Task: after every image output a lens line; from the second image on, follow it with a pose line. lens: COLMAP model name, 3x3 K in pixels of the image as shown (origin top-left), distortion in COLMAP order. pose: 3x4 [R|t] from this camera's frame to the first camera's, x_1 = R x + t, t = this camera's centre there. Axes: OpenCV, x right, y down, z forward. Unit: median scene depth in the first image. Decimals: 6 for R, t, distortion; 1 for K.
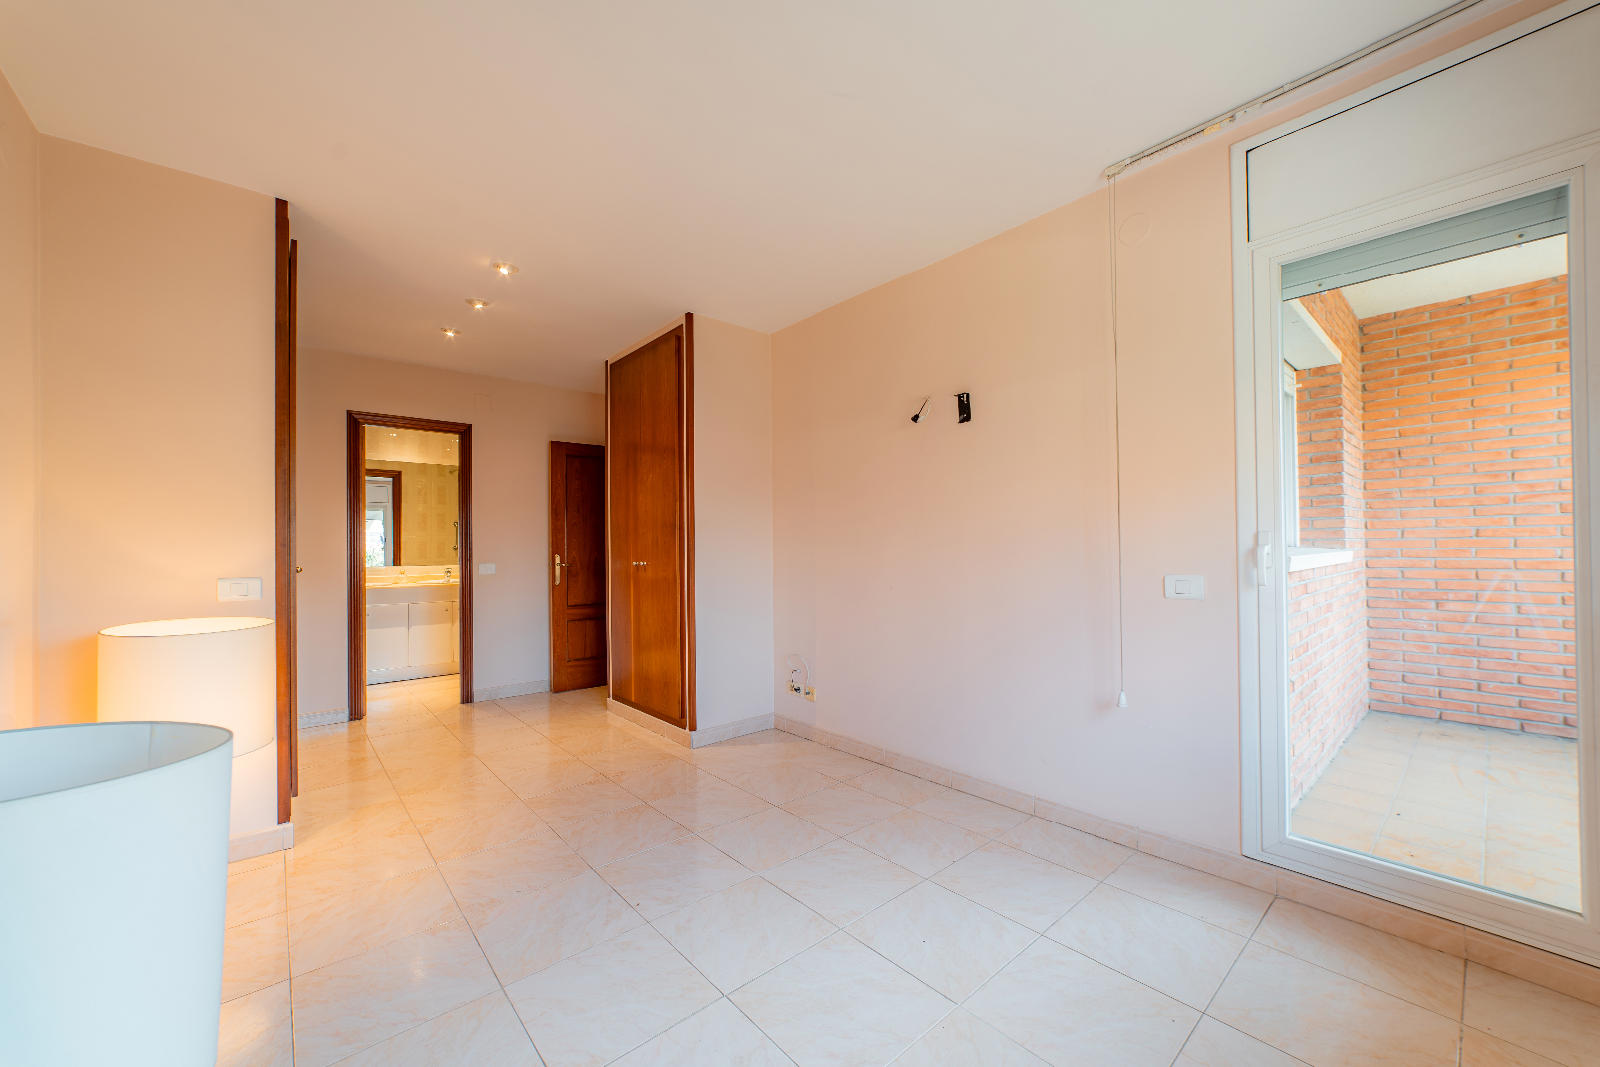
lens RADIAL K [[612.4, 0, 805.0], [0, 612.4, 540.2], [0, 0, 1]] dist [-0.005308, 0.002435]
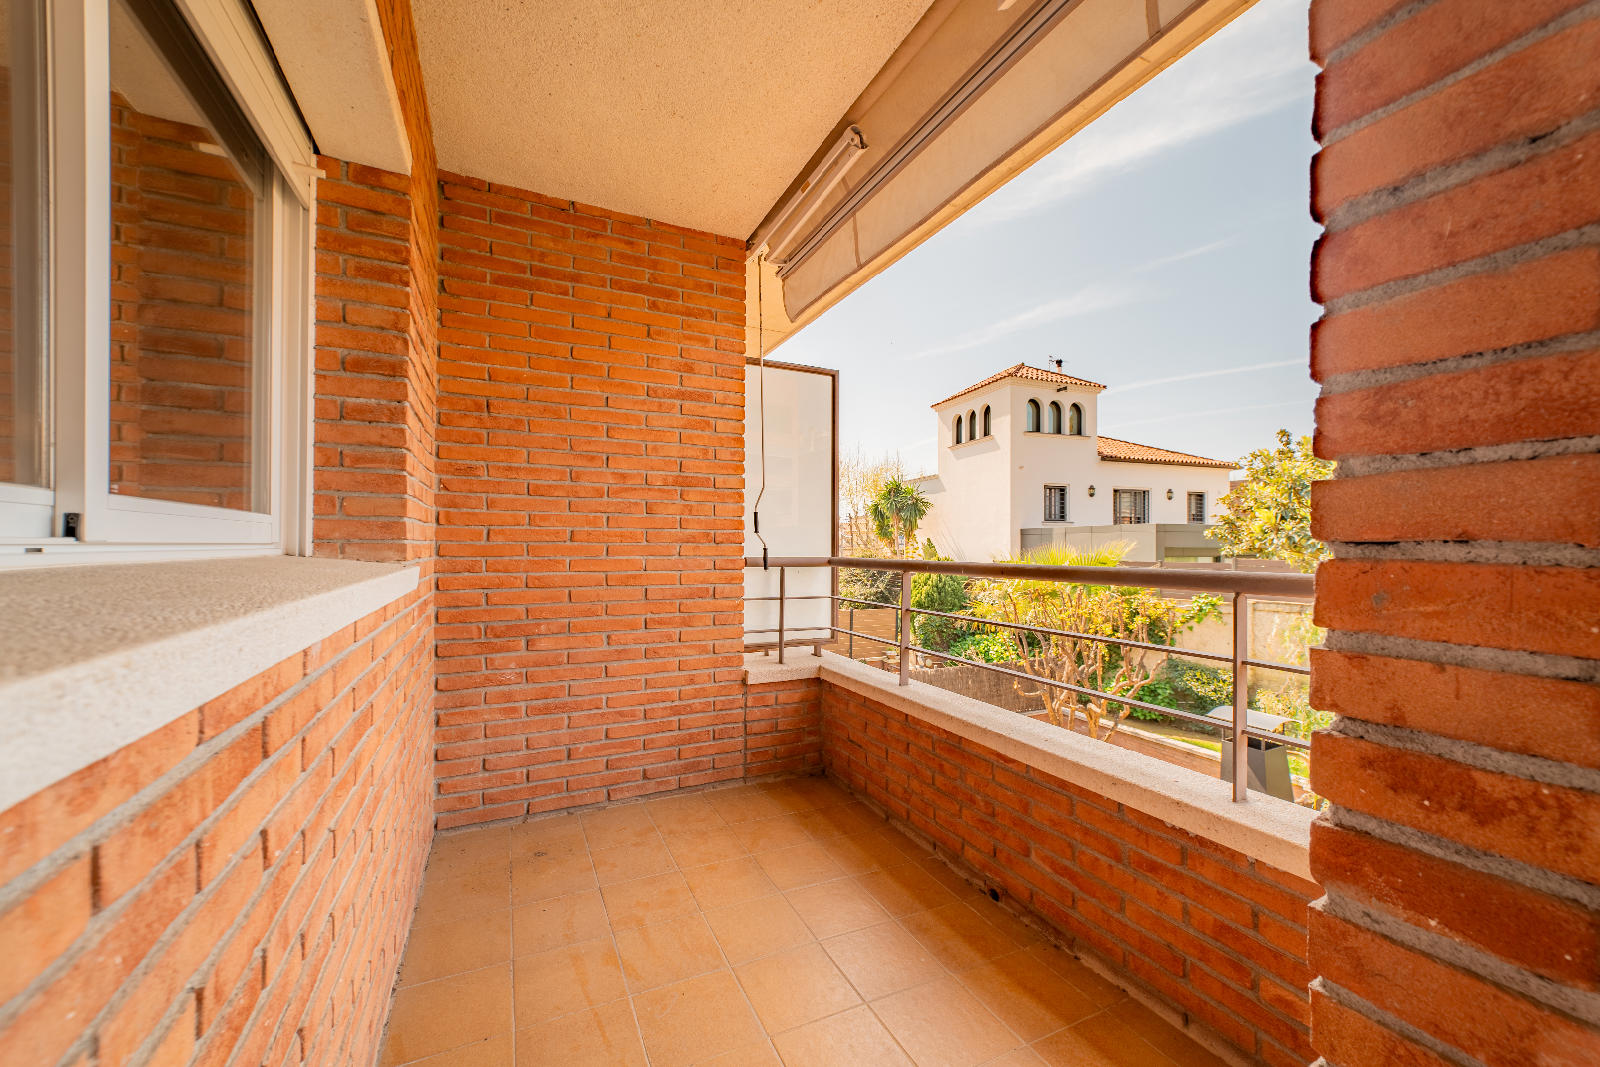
lens RADIAL K [[612.4, 0, 804.8], [0, 612.4, 543.1], [0, 0, 1]] dist [-0.005308, 0.002435]
pose [[0.267529, 0.017697, 0.963387, 0.479650], [-0.023212, 0.999660, -0.011917, -0.001483], [-0.963270, -0.019174, 0.267848, 0.539655]]
